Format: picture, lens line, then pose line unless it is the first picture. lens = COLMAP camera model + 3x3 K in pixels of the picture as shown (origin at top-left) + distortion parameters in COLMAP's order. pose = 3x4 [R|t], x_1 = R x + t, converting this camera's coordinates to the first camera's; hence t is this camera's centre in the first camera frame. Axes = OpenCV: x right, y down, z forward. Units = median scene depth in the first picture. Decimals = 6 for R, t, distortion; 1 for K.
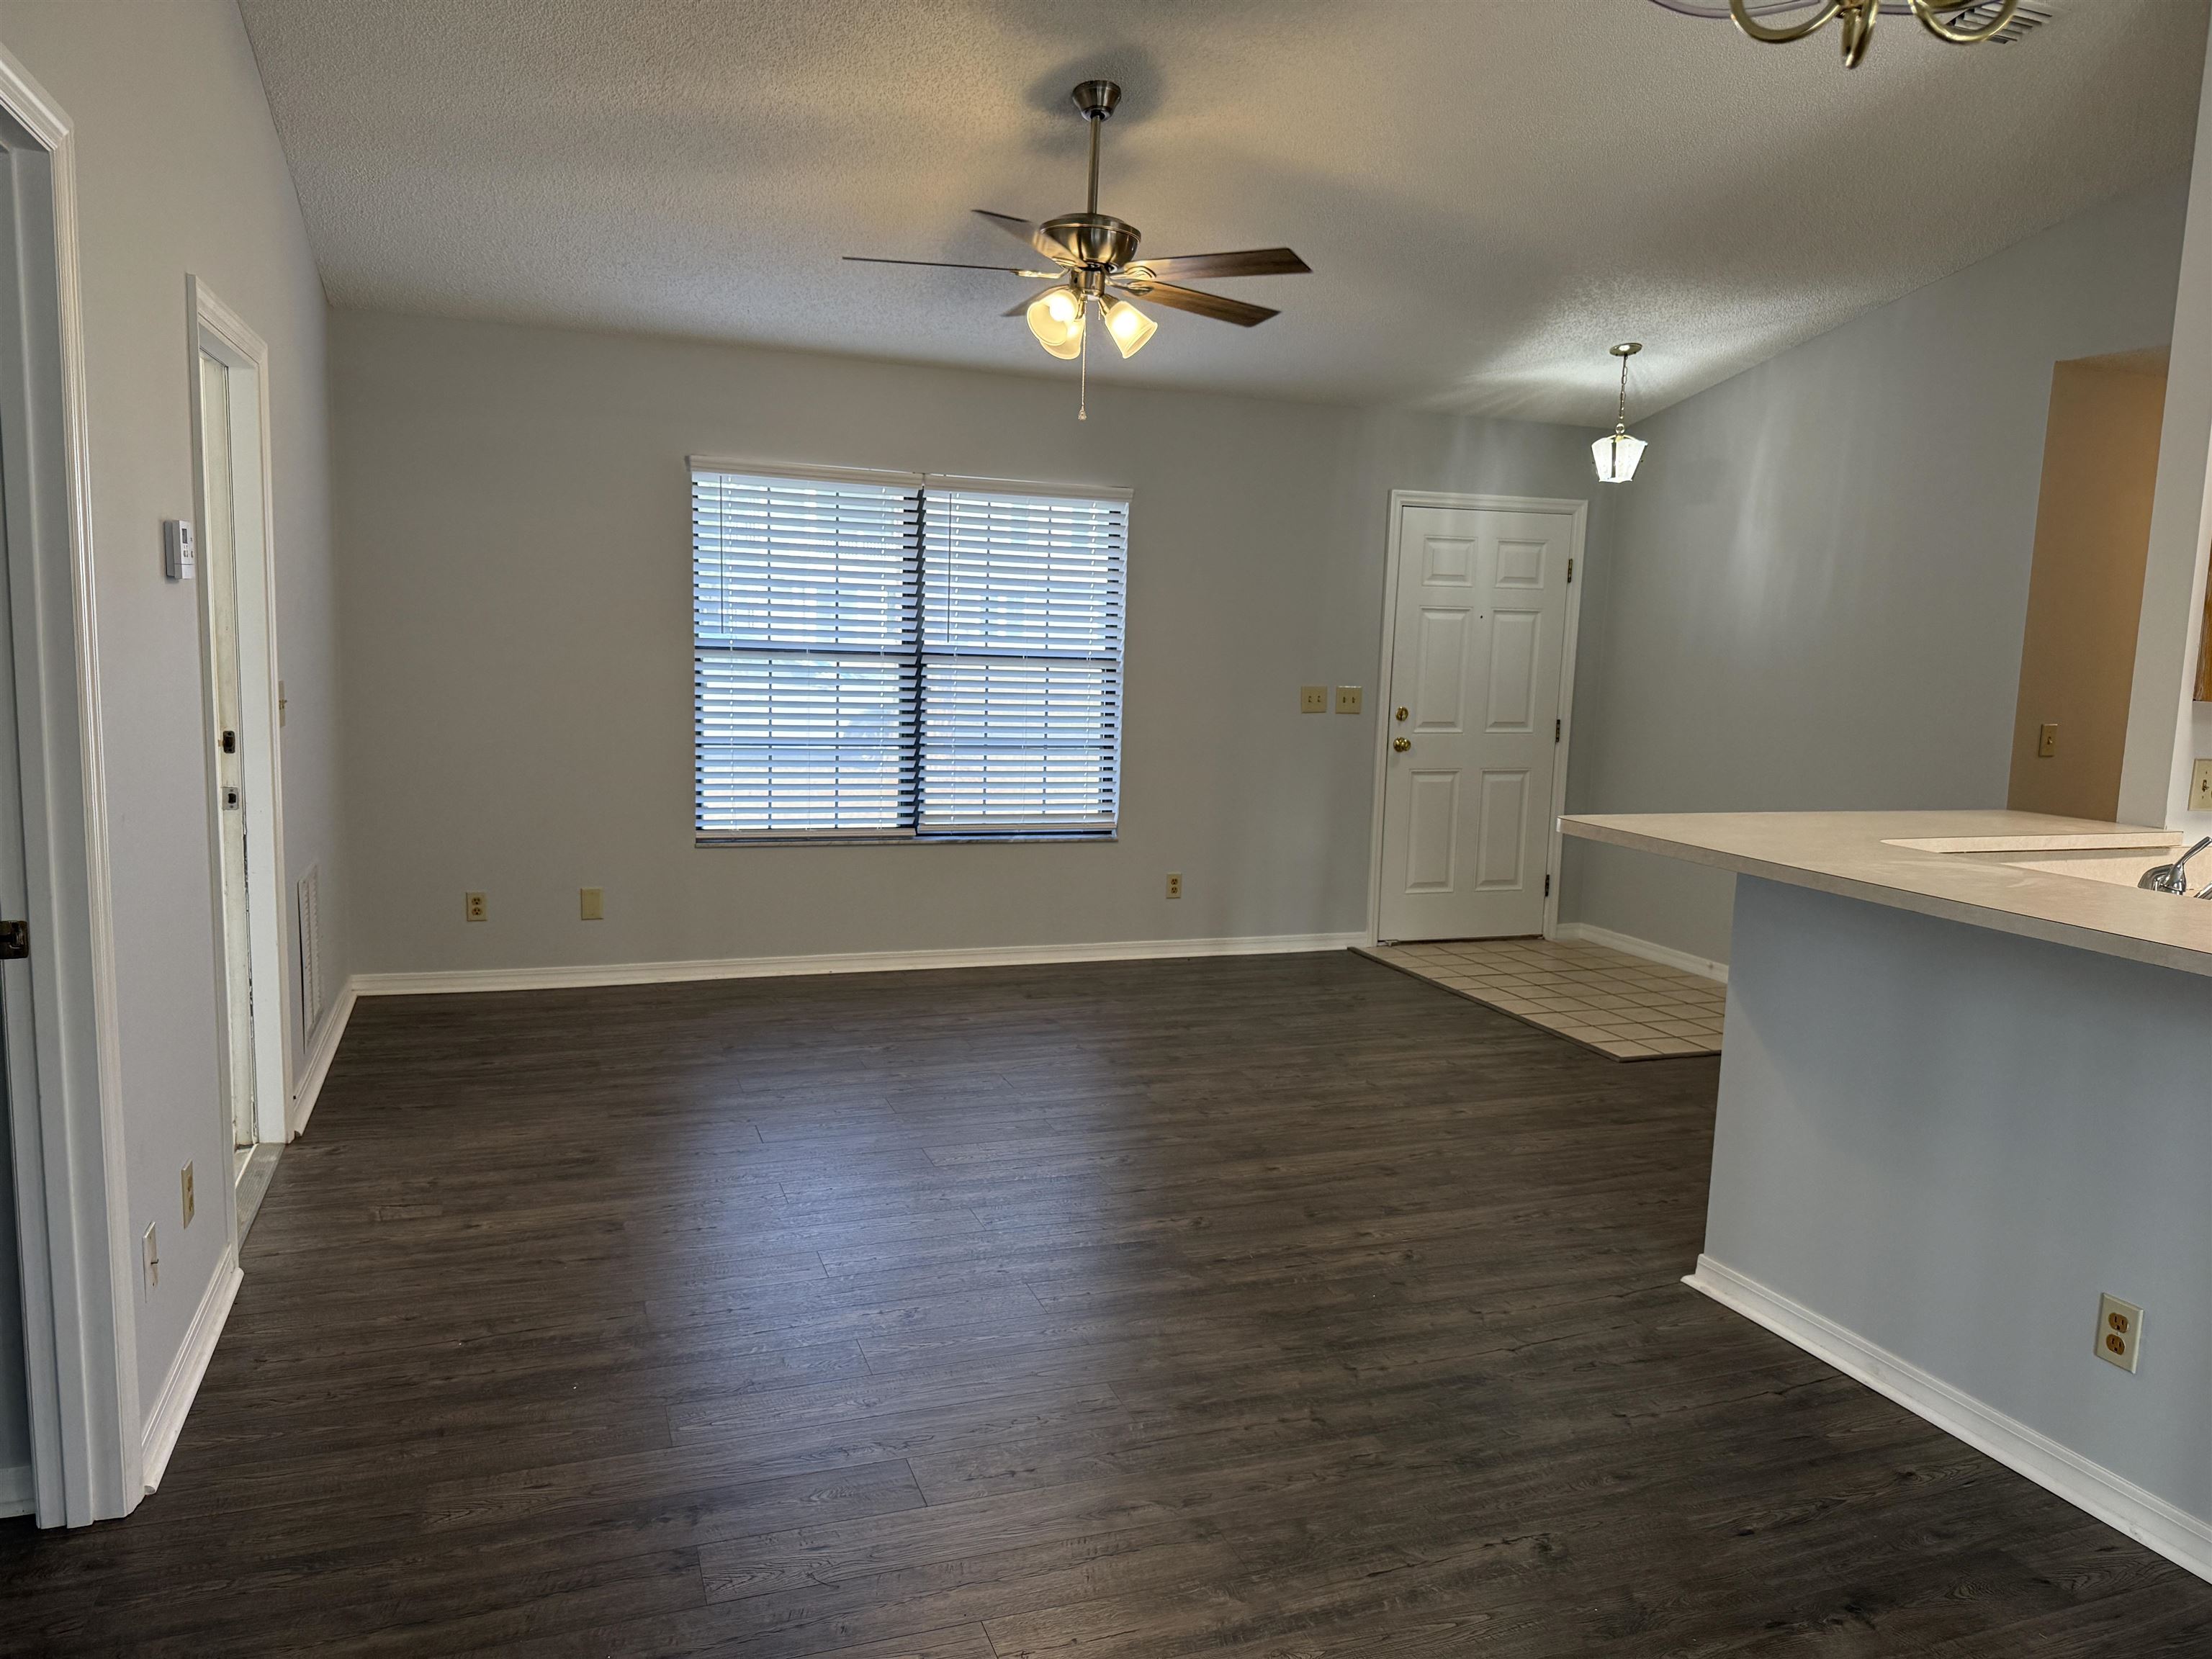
lens RADIAL K [[1559.4, 0, 1104.9], [0, 1559.4, 831.4], [0, 0, 1]] dist [0.007511, 0.000264]
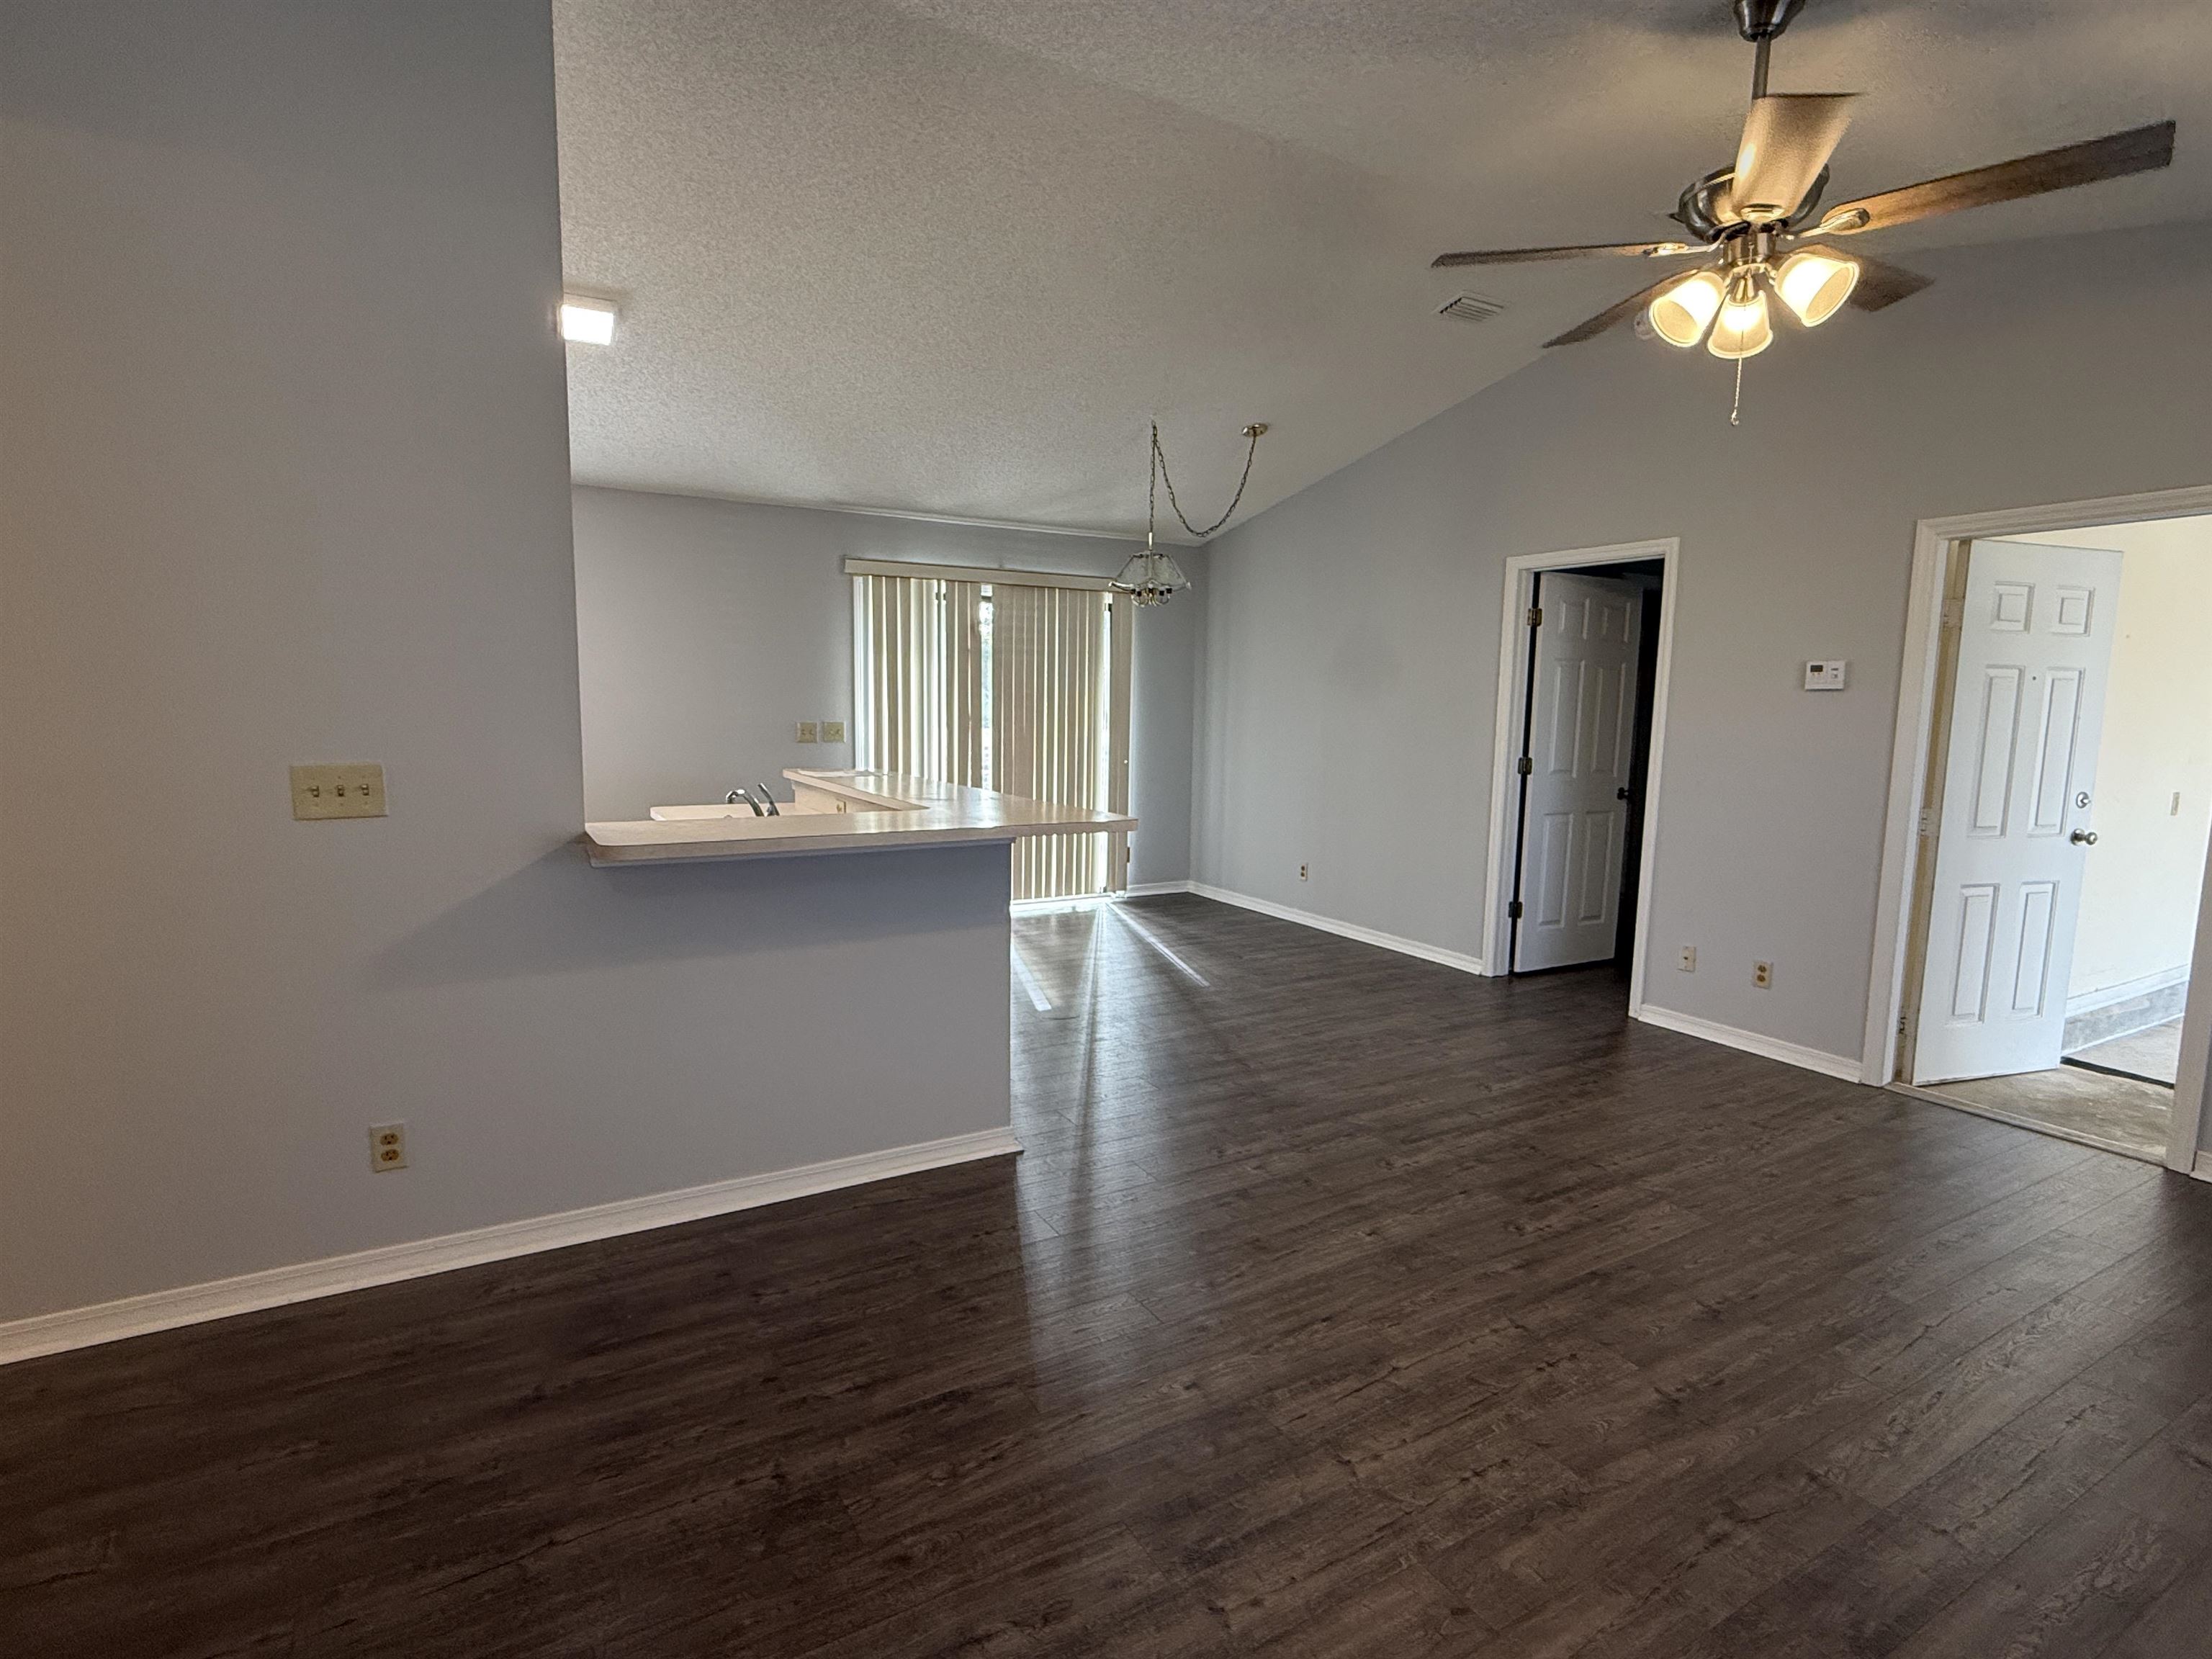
lens RADIAL K [[1088.7, 0, 1107.9], [0, 1088.7, 832.0], [0, 0, 1]] dist [0.004851, 0.000607]
pose [[-0.984143, -0.025119, -0.175588, 0.442907], [-0.069024, 0.966129, 0.248657, -0.208447], [0.163394, 0.256834, -0.952543, 1.737326]]
